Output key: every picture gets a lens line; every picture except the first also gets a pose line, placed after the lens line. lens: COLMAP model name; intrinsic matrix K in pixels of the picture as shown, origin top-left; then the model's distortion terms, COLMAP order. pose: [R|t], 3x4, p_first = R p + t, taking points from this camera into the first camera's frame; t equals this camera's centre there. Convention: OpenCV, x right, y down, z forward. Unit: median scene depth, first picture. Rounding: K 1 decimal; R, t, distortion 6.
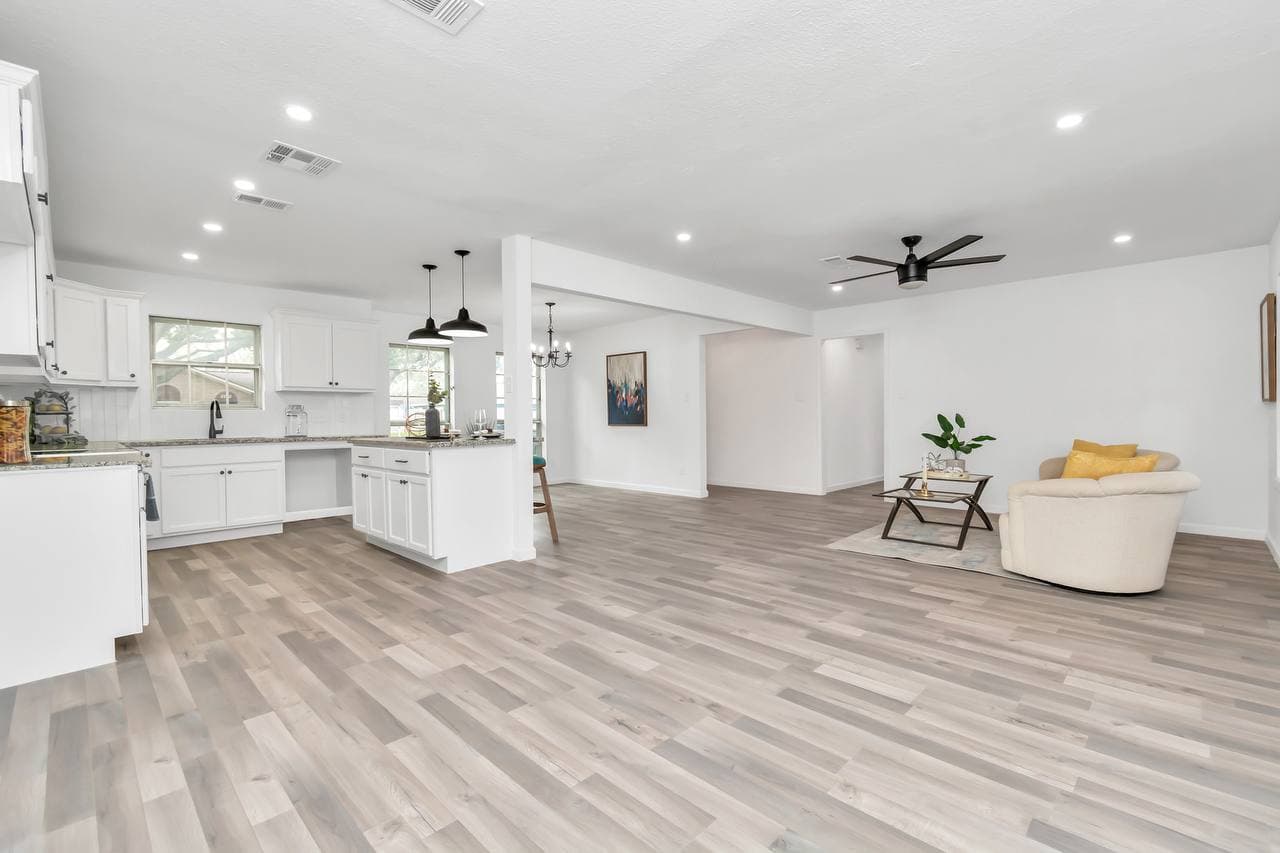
lens RADIAL K [[558.4, 0, 655.4], [0, 558.4, 419.1], [0, 0, 1]] dist [-0.009193, 0.000055]
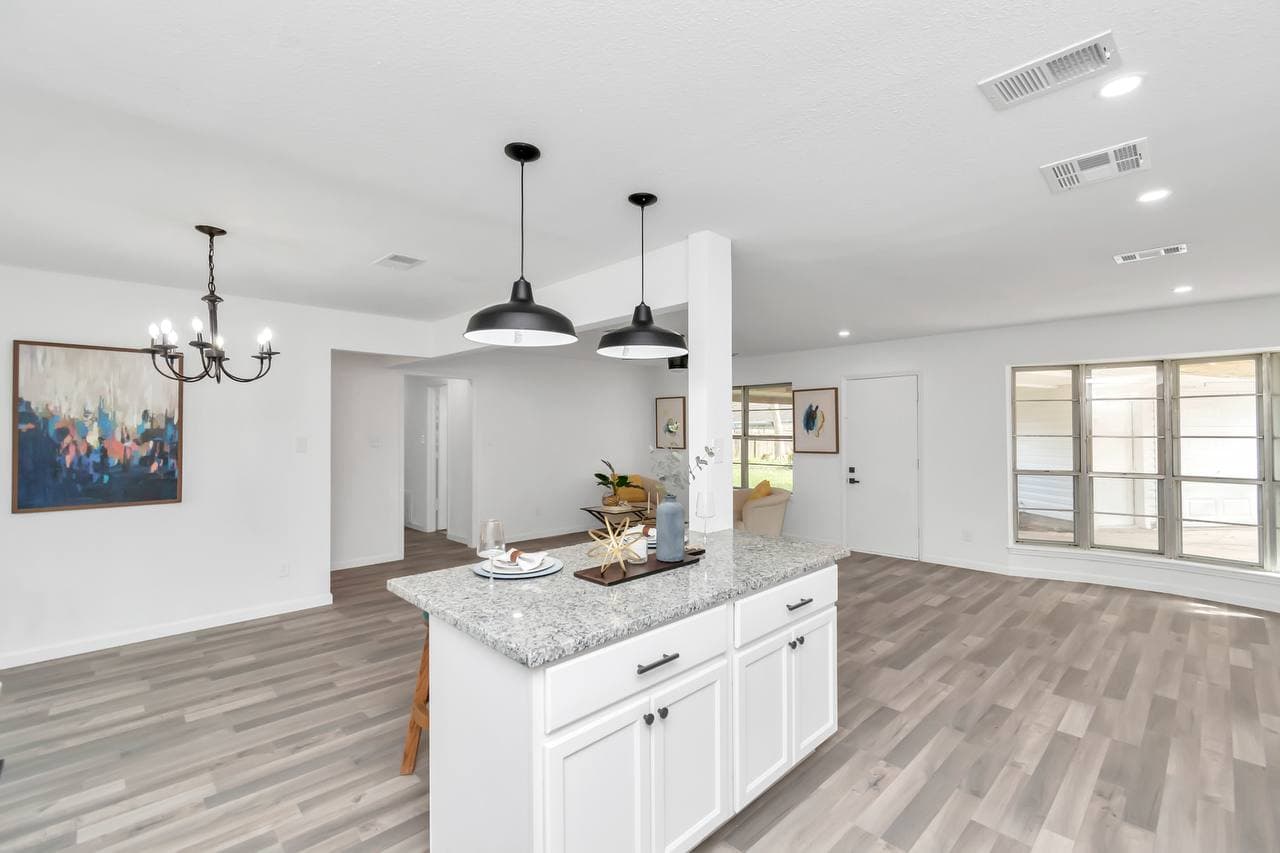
lens RADIAL K [[558.4, 0, 655.4], [0, 558.4, 419.1], [0, 0, 1]] dist [-0.009193, 0.000055]
pose [[0.046324, 0.030545, 0.998459, -1.370927], [0.015982, 0.999382, -0.031315, -0.111268], [-0.998799, 0.017408, 0.045807, 1.534594]]
